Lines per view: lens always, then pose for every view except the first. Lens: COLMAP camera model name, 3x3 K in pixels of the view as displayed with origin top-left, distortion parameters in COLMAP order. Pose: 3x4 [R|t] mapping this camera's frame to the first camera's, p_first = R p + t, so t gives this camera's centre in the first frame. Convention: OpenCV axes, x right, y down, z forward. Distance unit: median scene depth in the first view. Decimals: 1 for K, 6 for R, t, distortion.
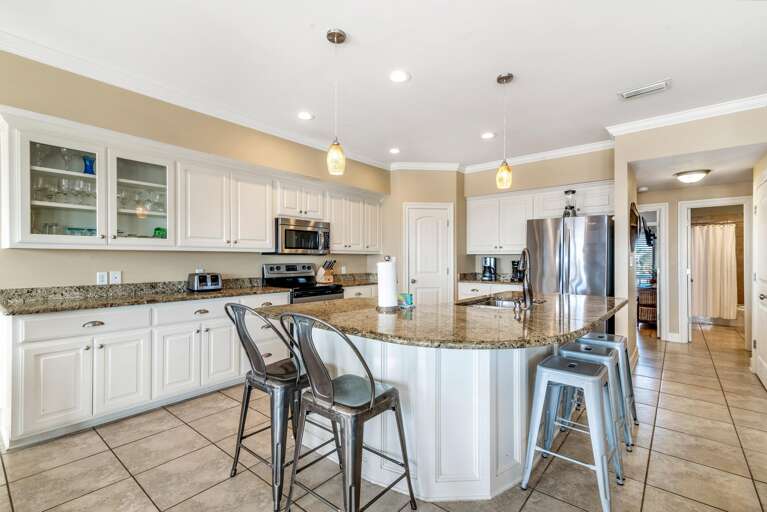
lens RADIAL K [[348.2, 0, 389.0], [0, 348.2, 257.5], [0, 0, 1]] dist [0.036309, -0.000929]
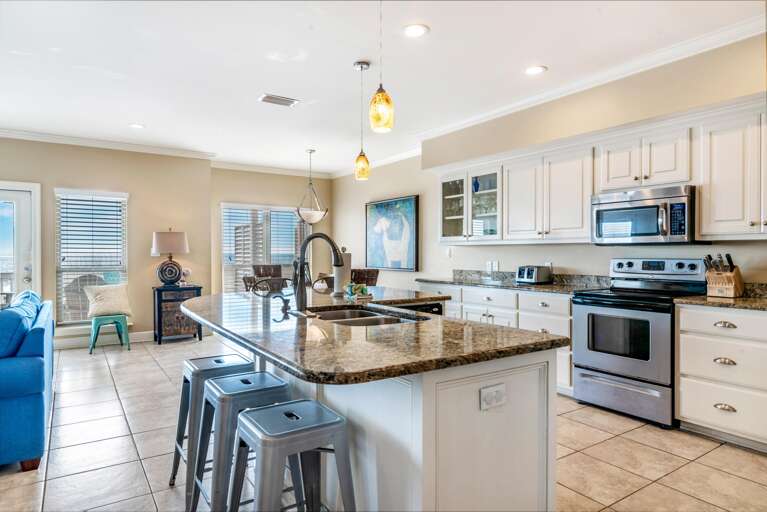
lens RADIAL K [[459.1, 0, 383.5], [0, 459.1, 256.0], [0, 0, 1]] dist [0.000679, 0.000459]
pose [[-0.285654, 0.008300, -0.958297, 0.967715], [0.004182, 0.999964, 0.007415, 0.006182], [0.958324, -0.001890, -0.285679, 1.094307]]
